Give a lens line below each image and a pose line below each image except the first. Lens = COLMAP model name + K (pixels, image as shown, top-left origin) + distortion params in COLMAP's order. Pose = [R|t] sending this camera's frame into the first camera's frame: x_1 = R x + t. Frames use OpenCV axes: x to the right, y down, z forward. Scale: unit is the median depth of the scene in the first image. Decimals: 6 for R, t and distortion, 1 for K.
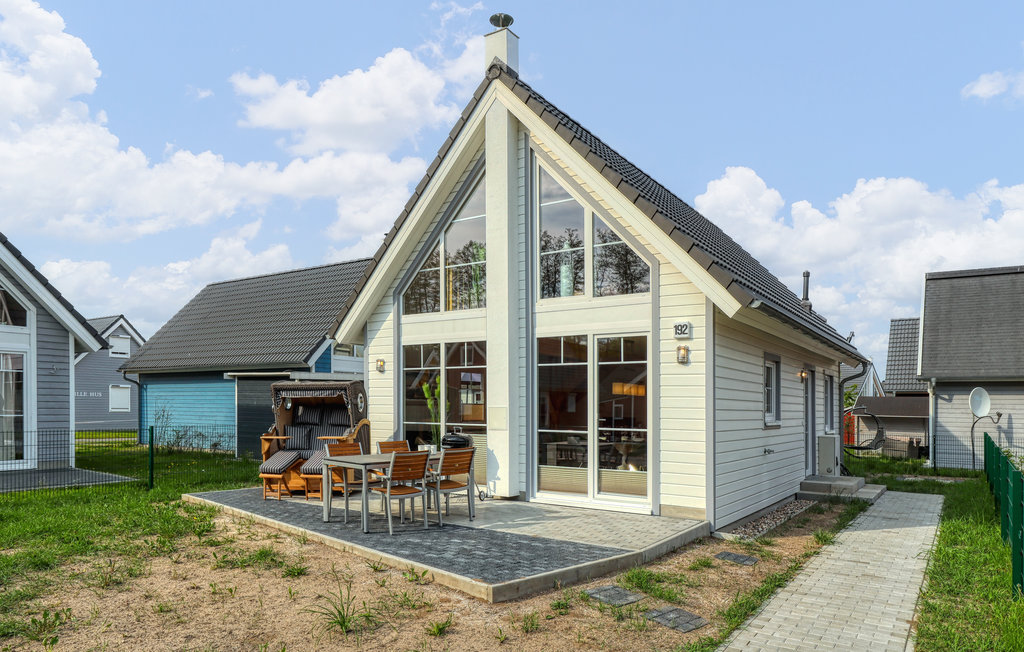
lens RADIAL K [[671.5, 0, 511.2], [0, 671.5, 405.1], [0, 0, 1]] dist [-0.004630, 0.000354]
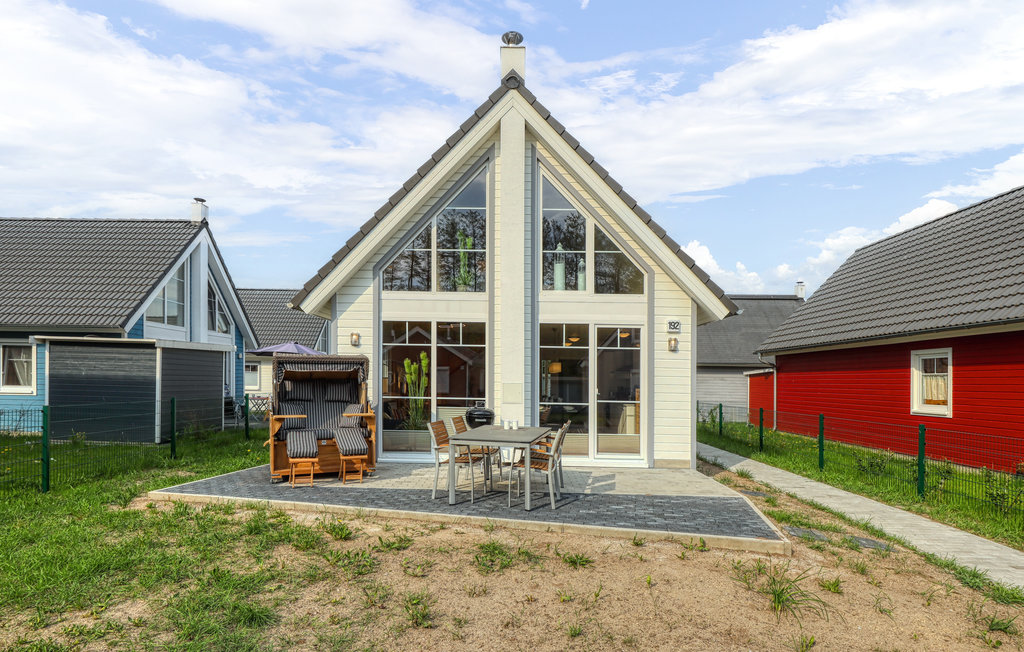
lens RADIAL K [[532.9, 0, 512.0], [0, 532.9, 374.4], [0, 0, 1]] dist [0.001516, 0.000337]
pose [[0.837415, 0.009527, 0.546485, -0.532927], [-0.009816, 0.999949, -0.002390, -0.009827], [-0.546480, -0.003363, 0.837466, 0.269585]]
